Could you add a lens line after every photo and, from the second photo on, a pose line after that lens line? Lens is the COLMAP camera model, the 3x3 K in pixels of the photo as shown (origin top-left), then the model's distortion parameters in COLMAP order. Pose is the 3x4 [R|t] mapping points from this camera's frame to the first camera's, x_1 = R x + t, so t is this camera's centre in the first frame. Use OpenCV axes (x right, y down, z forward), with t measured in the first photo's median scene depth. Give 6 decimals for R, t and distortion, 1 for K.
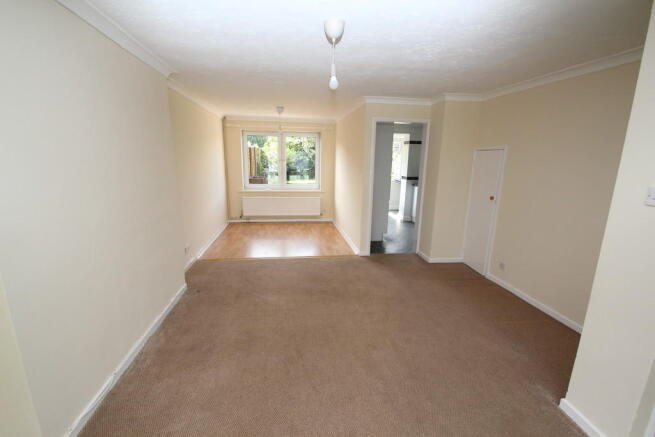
lens RADIAL K [[299.6, 0, 323.3], [0, 299.6, 221.1], [0, 0, 1]] dist [0.004113, 0.000609]
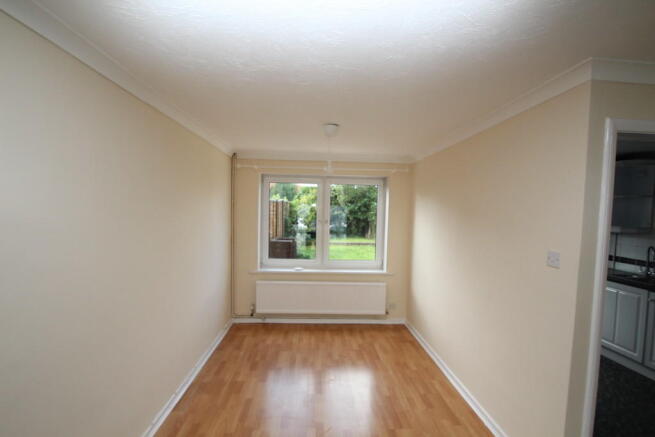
lens RADIAL K [[299.6, 0, 326.8], [0, 299.6, 223.4], [0, 0, 1]] dist [0.004113, 0.000609]
pose [[0.996926, 0.008242, -0.077908, -0.079669], [-0.020979, 0.986217, -0.164122, -0.095512], [0.075481, 0.165252, 0.983359, 0.385865]]
